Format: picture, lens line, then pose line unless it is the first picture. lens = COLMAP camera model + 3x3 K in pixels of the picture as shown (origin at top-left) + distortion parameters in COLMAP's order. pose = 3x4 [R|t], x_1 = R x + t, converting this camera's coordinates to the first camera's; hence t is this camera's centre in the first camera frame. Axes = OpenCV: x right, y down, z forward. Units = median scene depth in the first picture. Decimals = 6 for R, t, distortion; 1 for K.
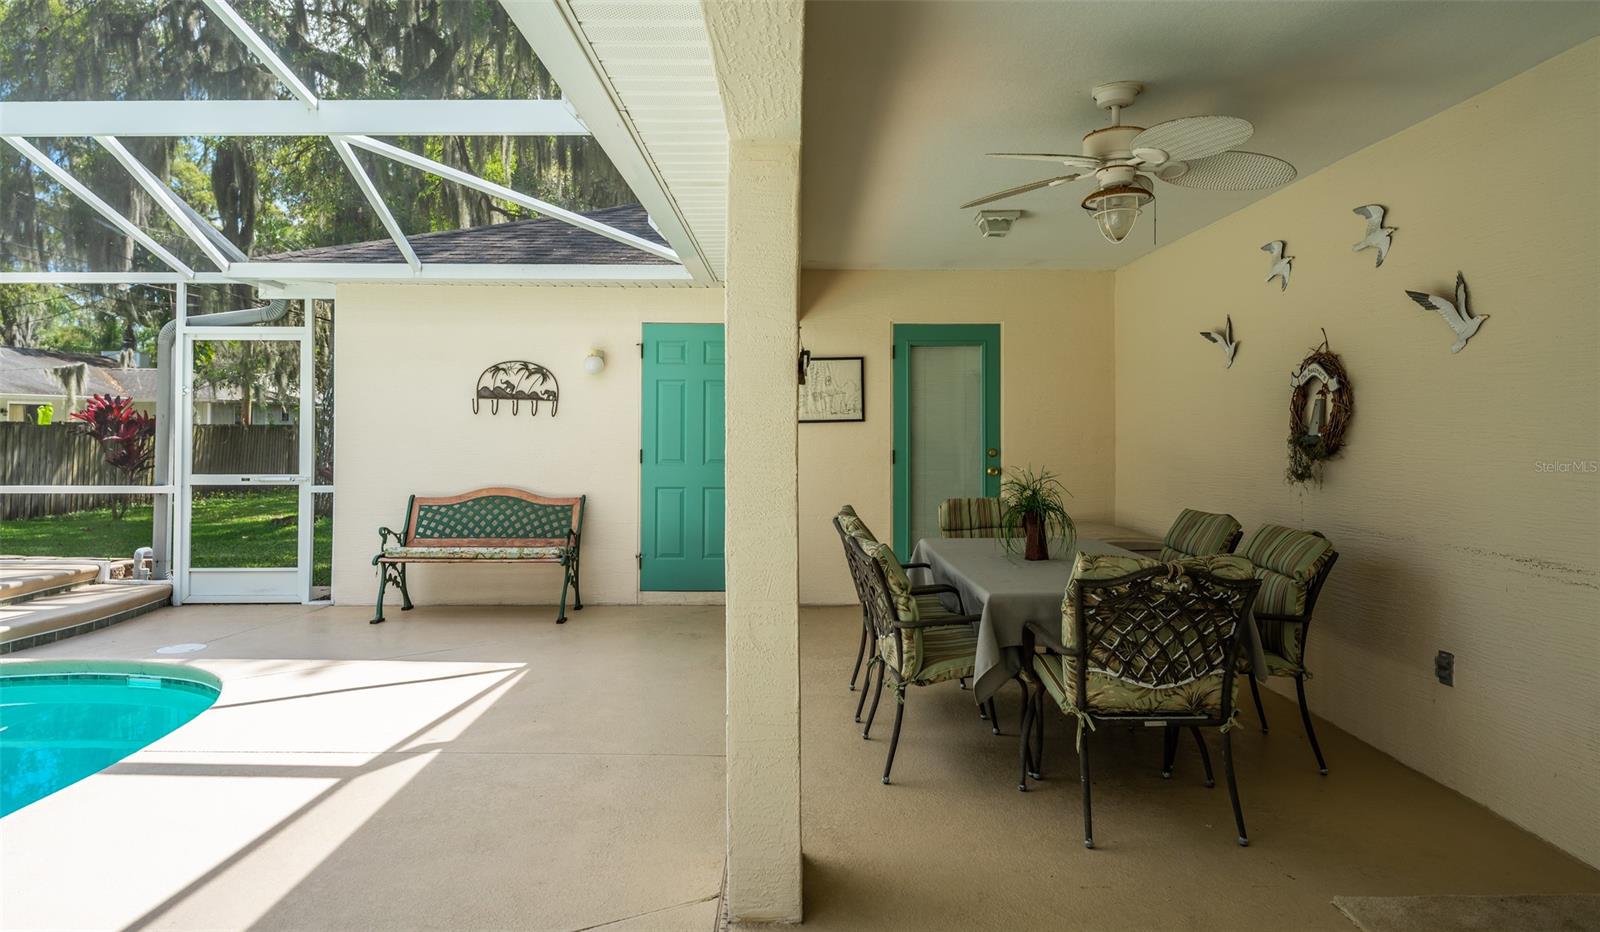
lens RADIAL K [[944.8, 0, 795.5], [0, 944.8, 410.1], [0, 0, 1]] dist [0.028773, -0.006086]
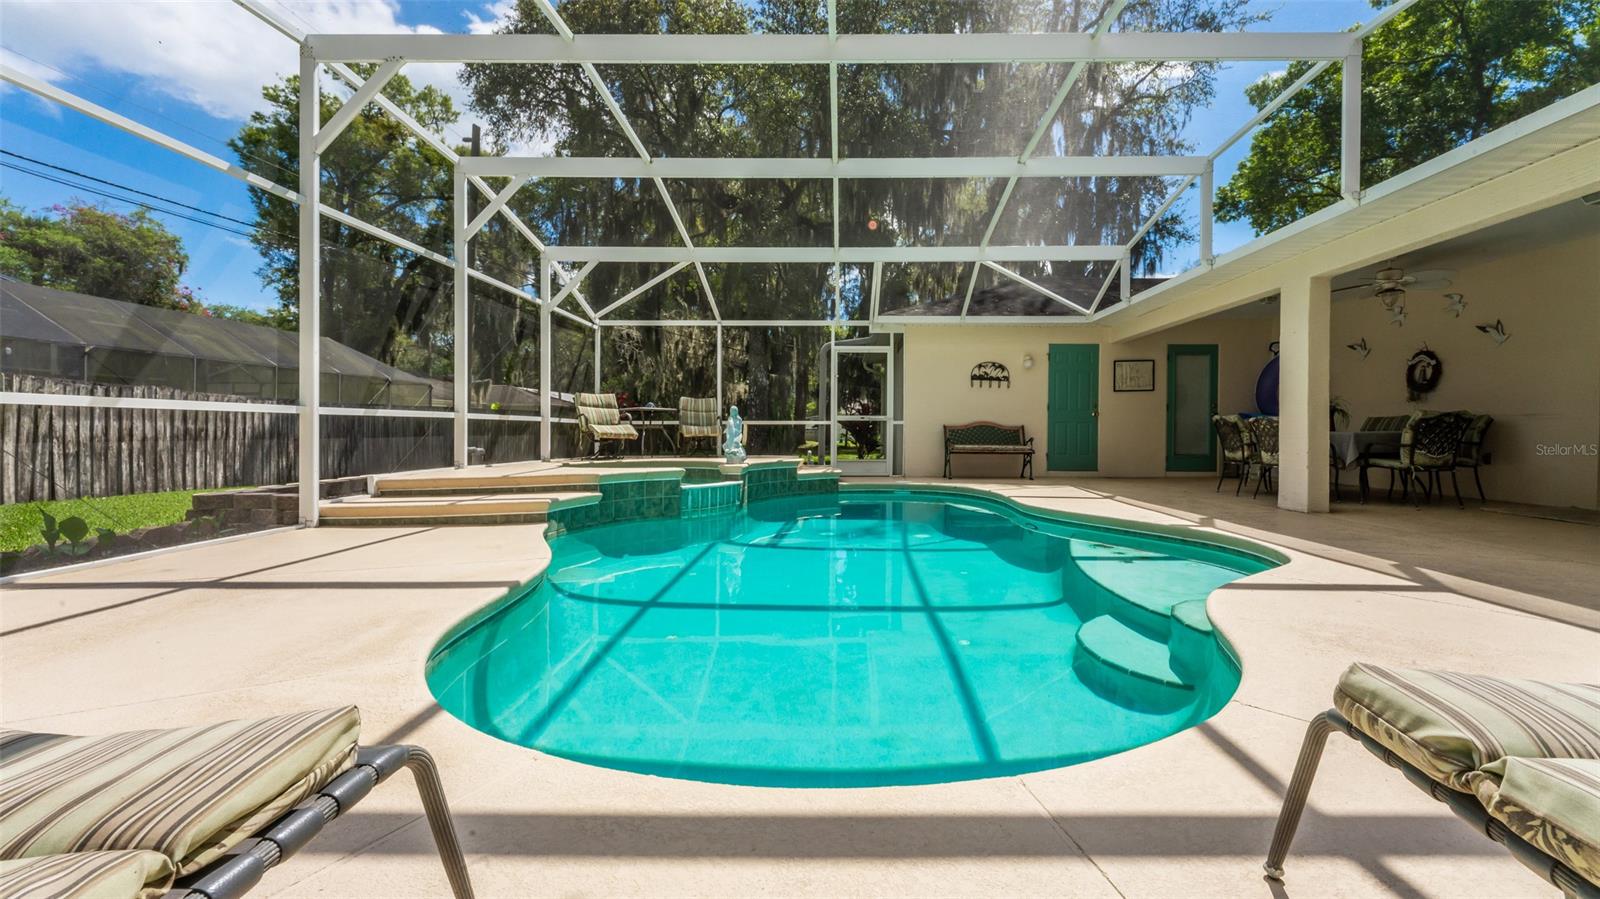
lens RADIAL K [[666.4, 0, 845.1], [0, 666.4, 439.5], [0, 0, 1]] dist [0.001372, 0.000194]
pose [[0.999999, 0.000483, -0.001547, -1.177877], [-0.000438, 0.999584, 0.028850, 0.149590], [0.001560, -0.028849, 0.999583, -0.944055]]
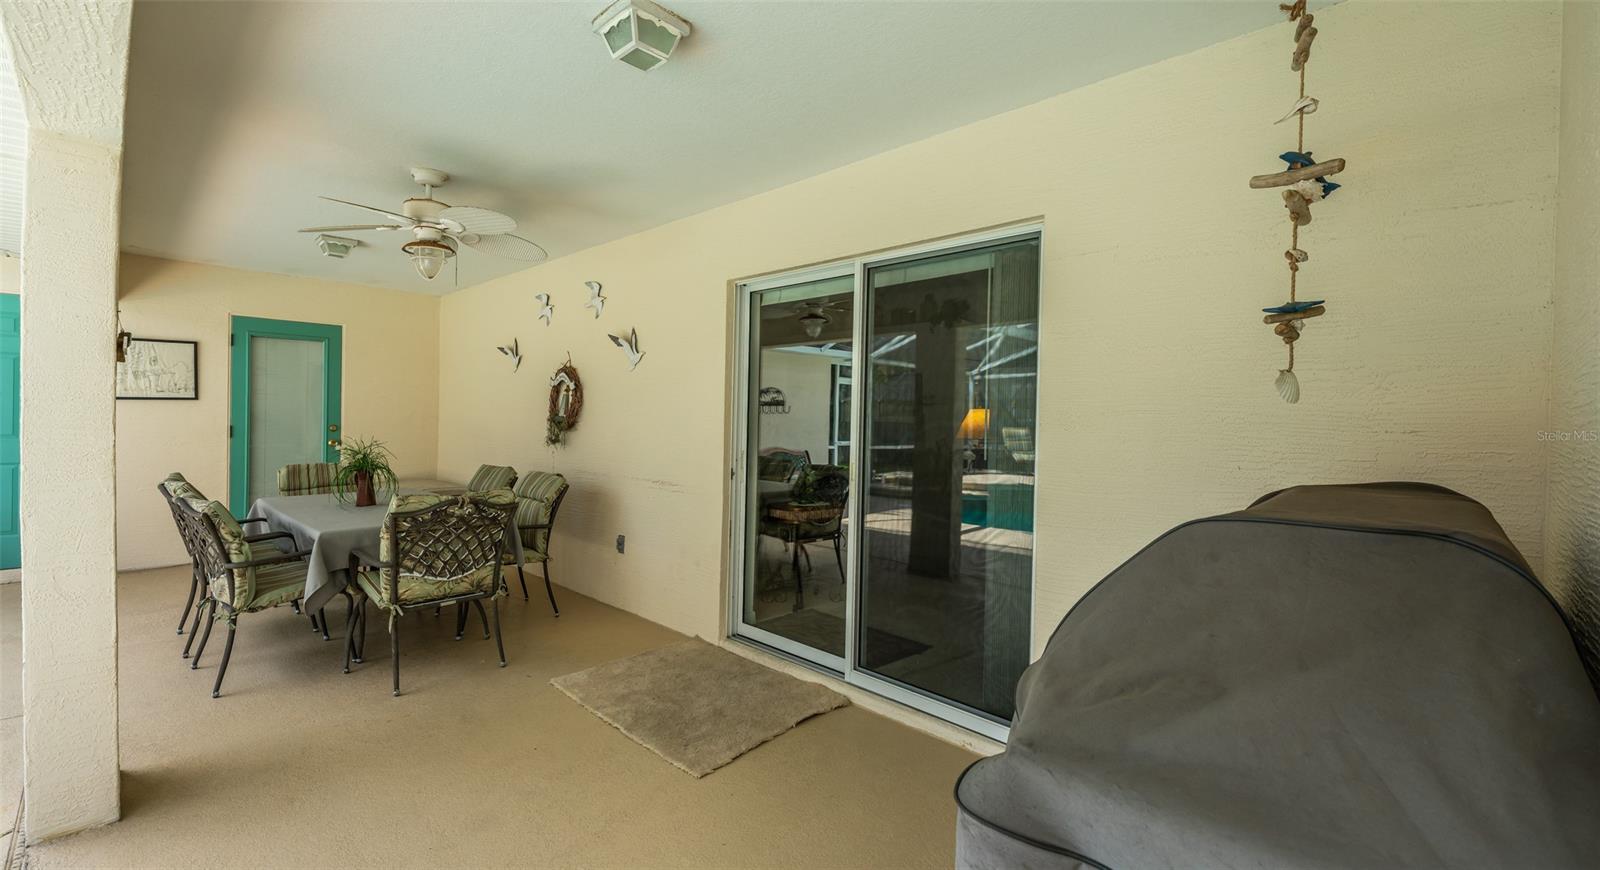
lens RADIAL K [[666.5, 0, 796.0], [0, 666.5, 425.1], [0, 0, 1]] dist [-0.000739, -0.003923]
pose [[0.694123, 0.005457, 0.719836, -0.002152], [-0.031181, 0.999261, 0.022492, 0.004025], [-0.719181, -0.038058, 0.693780, -0.103229]]
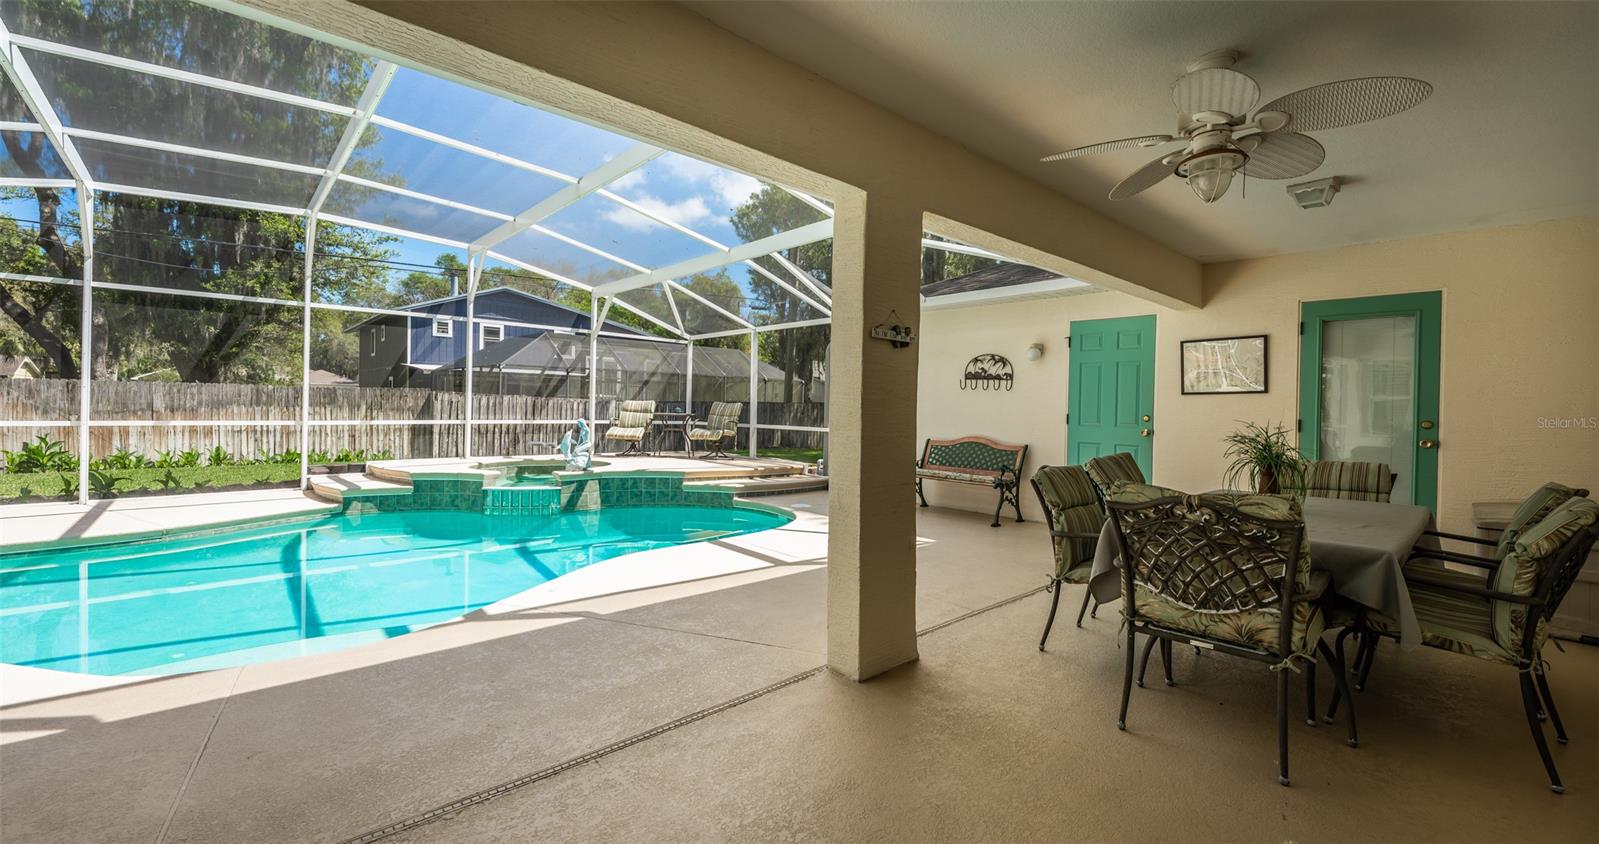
lens RADIAL K [[644.1, 0, 784.6], [0, 644.1, 412.4], [0, 0, 1]] dist [-0.003572, -0.000329]
pose [[0.662501, 0.017559, -0.748856, 0.507408], [-0.004776, 0.999804, 0.019218, 0.044051], [0.749046, -0.009155, 0.662455, 0.132928]]
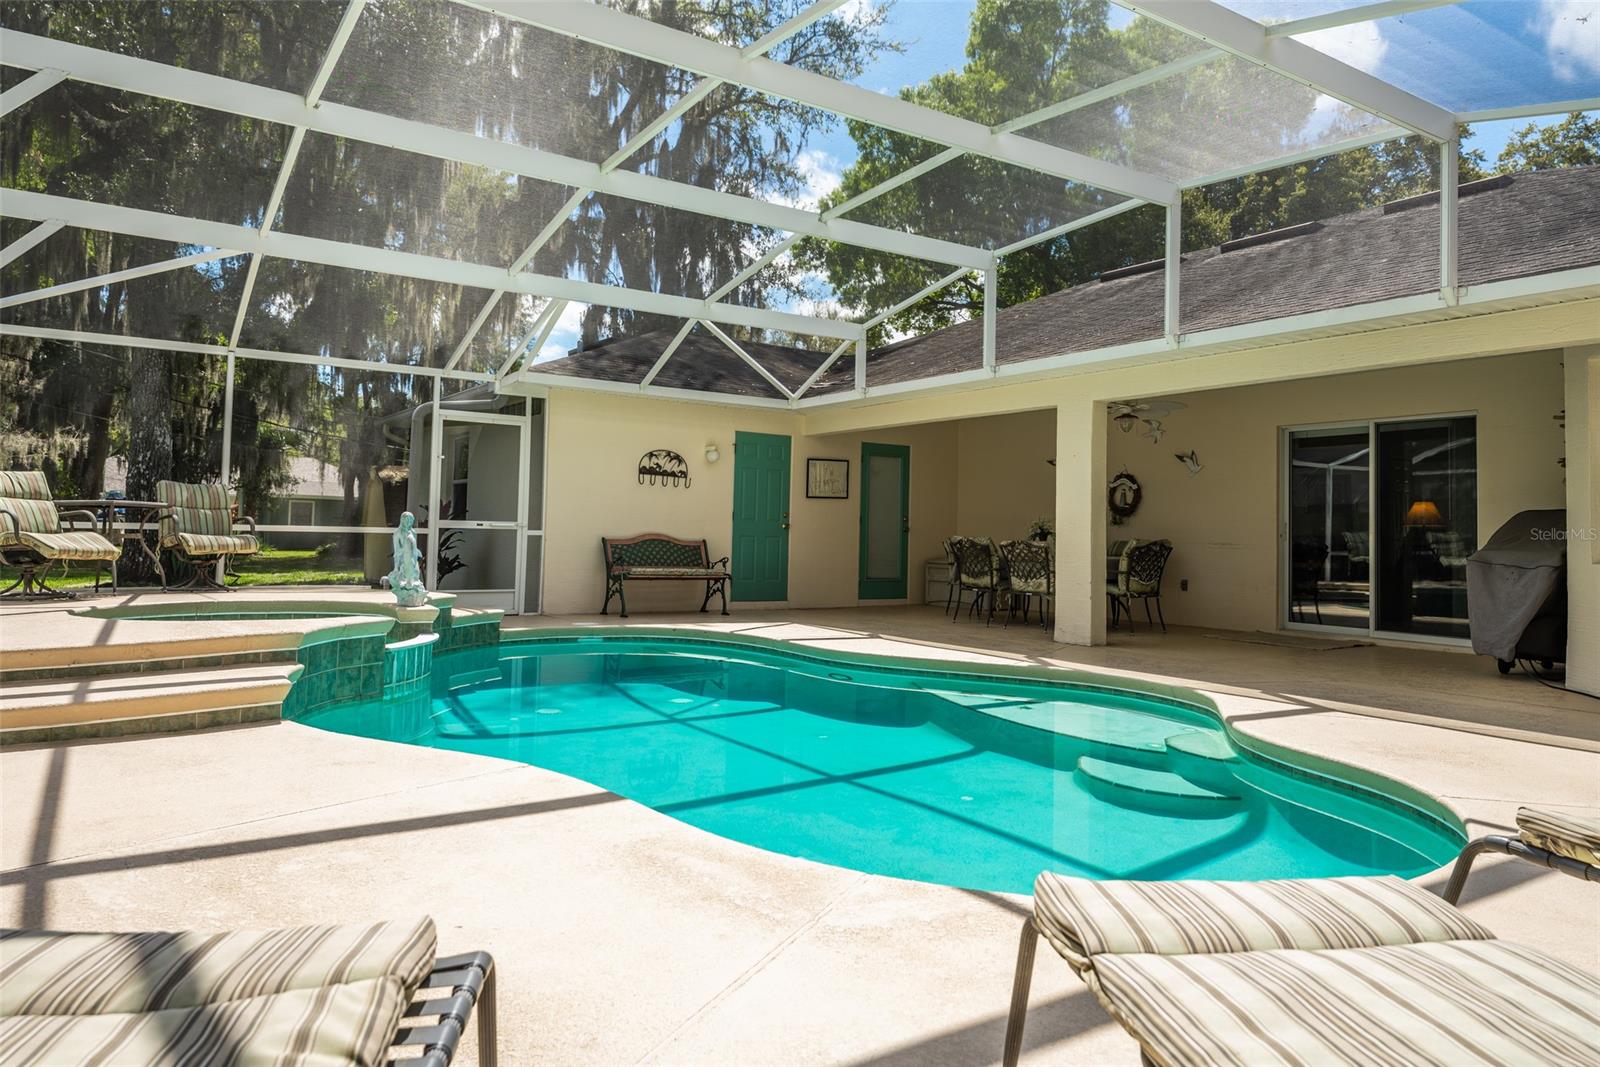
lens RADIAL K [[1057.1, 0, 795.9], [0, 1057.1, 534.3], [0, 0, 1]] dist [0.041784, -0.000551]
pose [[0.829217, 0.016790, 0.558675, -2.020505], [-0.029600, 0.999465, 0.013898, 0.099665], [-0.558143, -0.028061, 0.829270, -0.981759]]
